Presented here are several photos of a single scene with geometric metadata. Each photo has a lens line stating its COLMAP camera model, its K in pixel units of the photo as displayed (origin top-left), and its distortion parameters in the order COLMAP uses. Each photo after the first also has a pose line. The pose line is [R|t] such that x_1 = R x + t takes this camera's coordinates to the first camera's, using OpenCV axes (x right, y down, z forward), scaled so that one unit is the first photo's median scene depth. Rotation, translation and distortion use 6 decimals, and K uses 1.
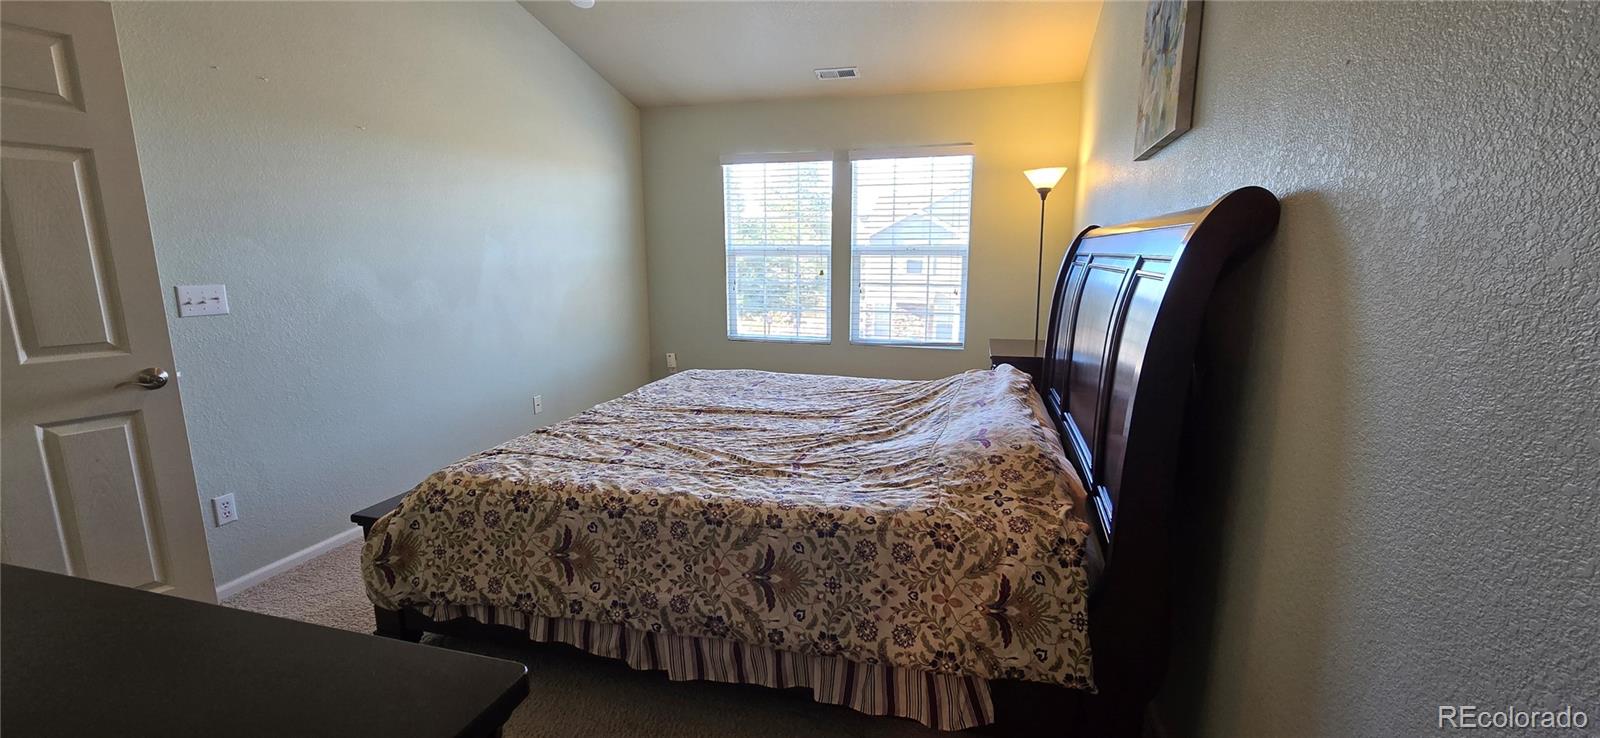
lens RADIAL K [[658.3, 0, 803.4], [0, 658.3, 373.6], [0, 0, 1]] dist [-0.001395, -0.000214]
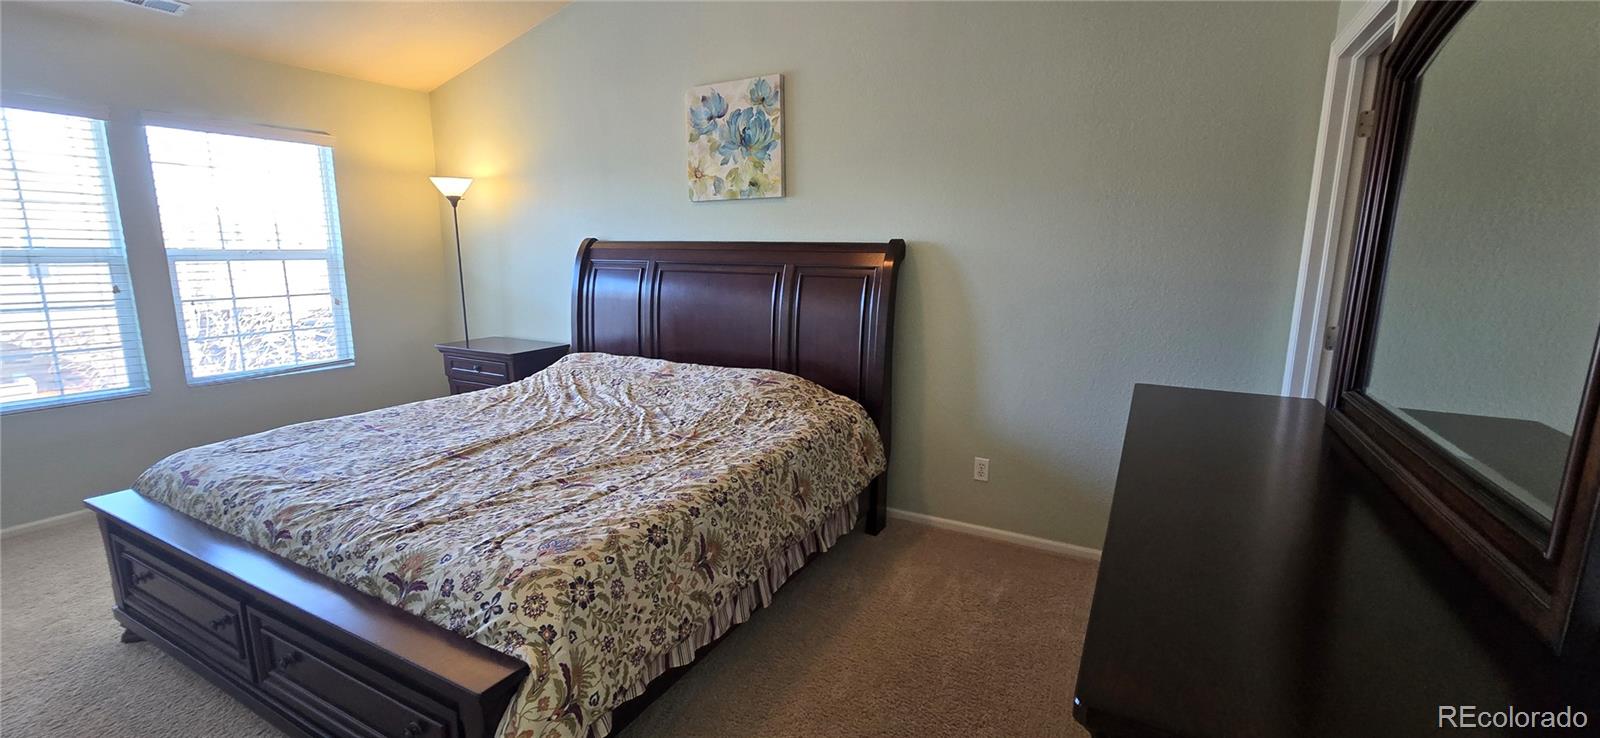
lens RADIAL K [[658.3, 0, 800.7], [0, 658.3, 370.2], [0, 0, 1]] dist [-0.001395, -0.000214]
pose [[0.221035, -0.174534, 0.959521, -1.132232], [0.168176, 0.975939, 0.138780, -0.124147], [-0.960656, 0.130693, 0.245069, 0.484931]]
